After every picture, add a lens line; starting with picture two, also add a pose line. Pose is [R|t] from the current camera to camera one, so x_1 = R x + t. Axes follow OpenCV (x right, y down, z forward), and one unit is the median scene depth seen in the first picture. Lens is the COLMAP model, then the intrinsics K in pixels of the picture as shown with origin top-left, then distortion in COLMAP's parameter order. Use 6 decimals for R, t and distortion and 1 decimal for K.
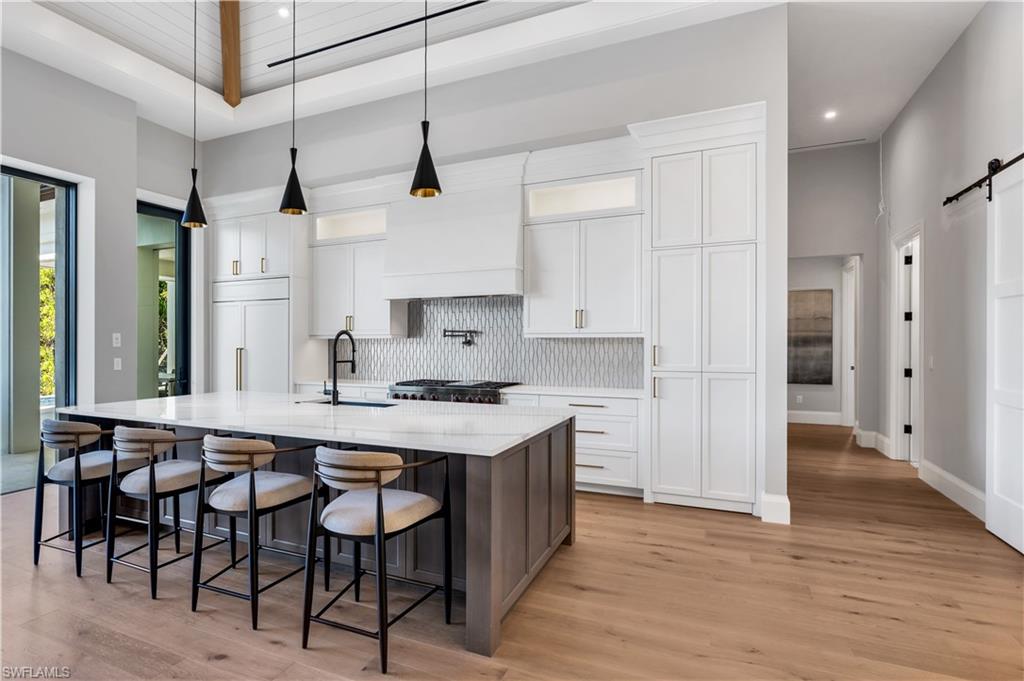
lens RADIAL K [[495.9, 0, 511.5], [0, 495.9, 343.2], [0, 0, 1]] dist [0.001048, 0.000116]
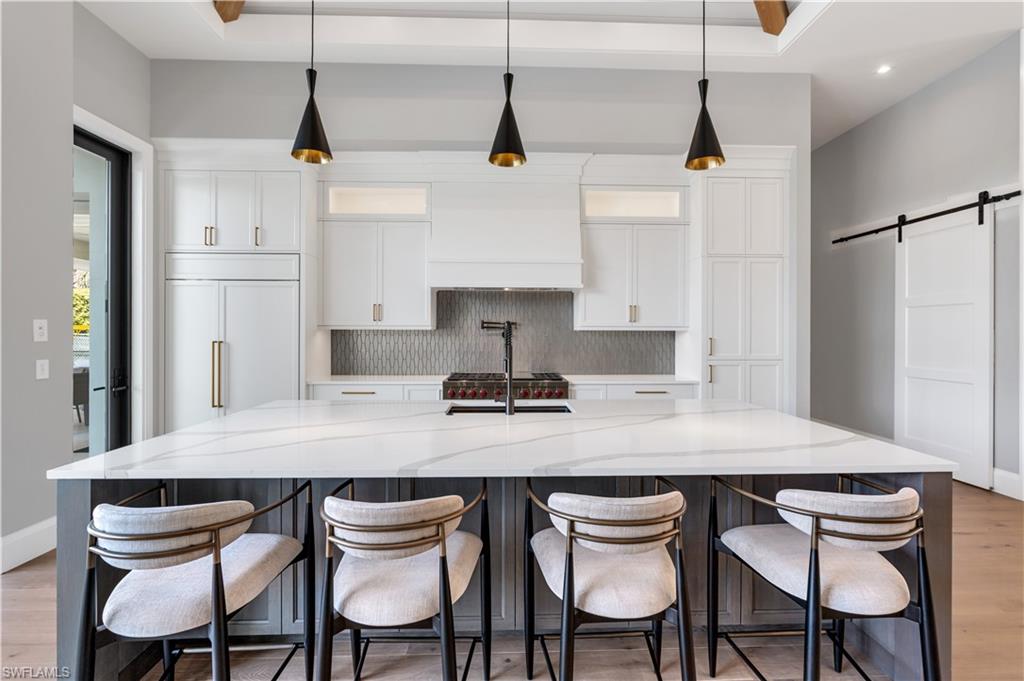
lens RADIAL K [[387.4, 0, 512.1], [0, 387.4, 335.8], [0, 0, 1]] dist [-0.001719, -0.000137]
pose [[0.910942, -0.000201, 0.412535, -0.407479], [-0.003925, 0.999950, 0.009152, -0.006061], [-0.412516, -0.009956, 0.910896, 0.283417]]
